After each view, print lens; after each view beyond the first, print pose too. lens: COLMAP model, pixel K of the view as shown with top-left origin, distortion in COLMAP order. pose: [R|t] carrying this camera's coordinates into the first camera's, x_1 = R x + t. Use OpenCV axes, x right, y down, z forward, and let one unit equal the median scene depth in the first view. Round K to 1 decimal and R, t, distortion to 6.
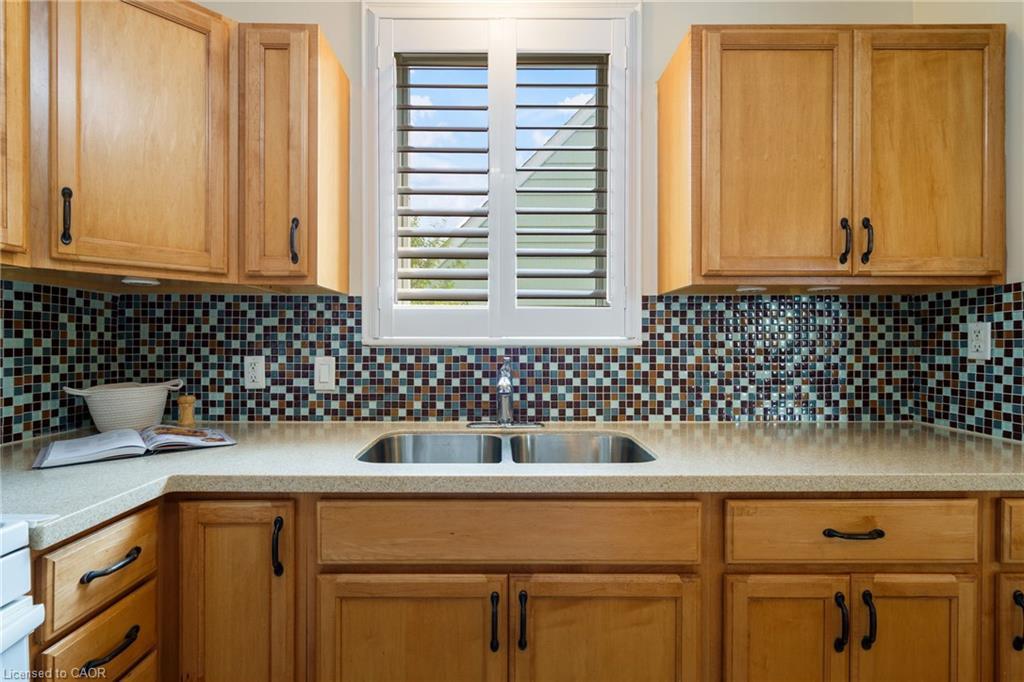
lens RADIAL K [[467.7, 0, 510.2], [0, 467.7, 343.0], [0, 0, 1]] dist [-0.002204, 0.001591]
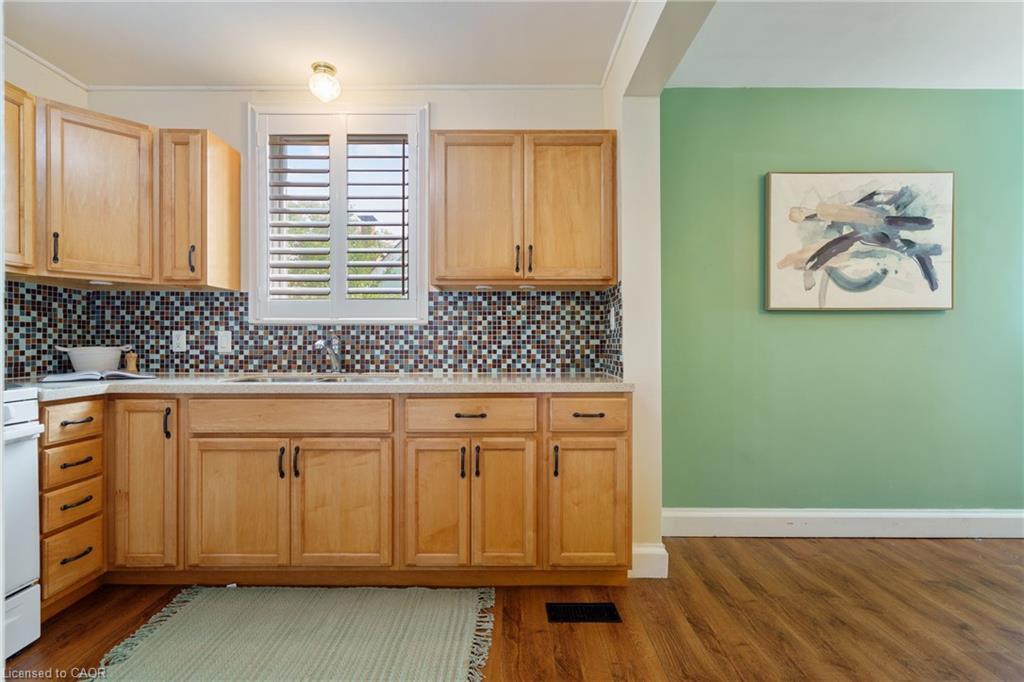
lens RADIAL K [[467.7, 0, 511.4], [0, 467.7, 343.7], [0, 0, 1]] dist [-0.002204, 0.001591]
pose [[0.999993, -0.000478, 0.003697, 0.642950], [0.000475, 1.000000, 0.000782, 0.082238], [-0.003697, -0.000781, 0.999993, -0.650026]]
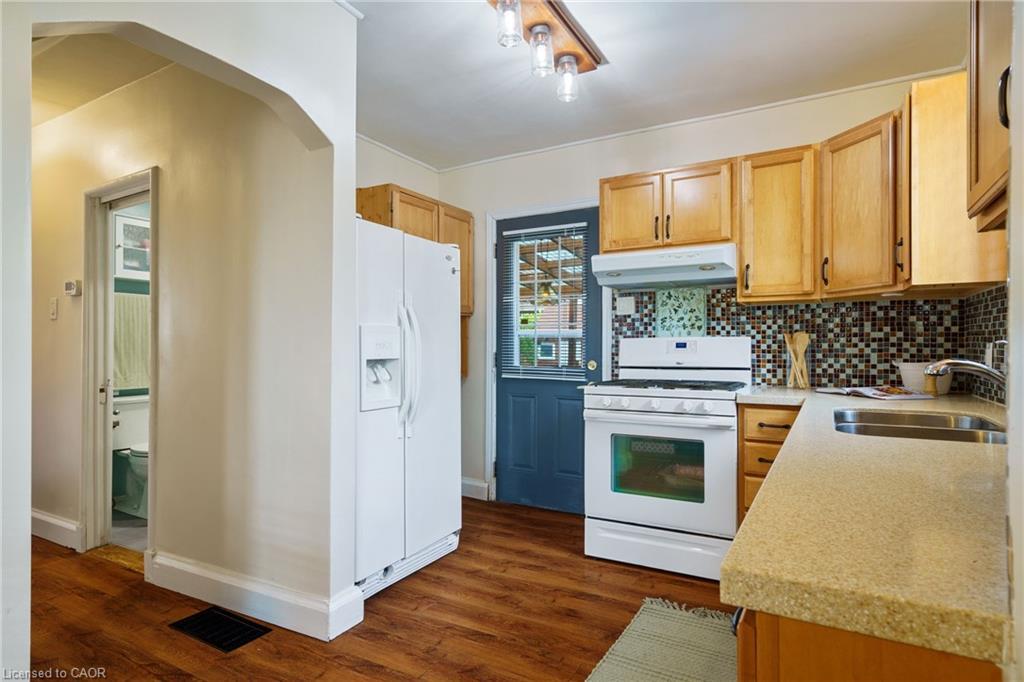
lens RADIAL K [[560.8, 0, 512.3], [0, 560.8, 343.2], [0, 0, 1]] dist [-0.003484, -0.000297]
pose [[-0.500787, -0.006876, -0.865543, 1.414217], [-0.002815, 0.999976, -0.006315, 0.046590], [0.865566, -0.000726, -0.500794, 0.788714]]
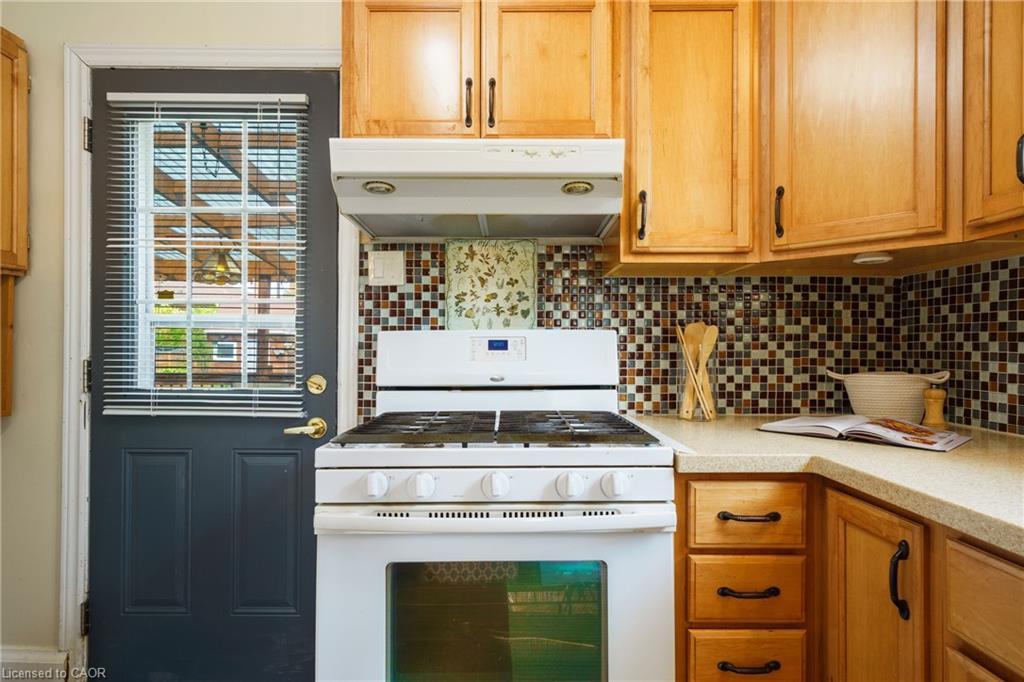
lens RADIAL K [[553.7, 0, 505.4], [0, 553.7, 345.1], [0, 0, 1]] dist [0.010406, -0.000963]
pose [[0.002614, -0.004856, -0.999985, 0.295328], [-0.004139, 0.999980, -0.004867, 0.045119], [0.999988, 0.004152, 0.002594, 0.253987]]
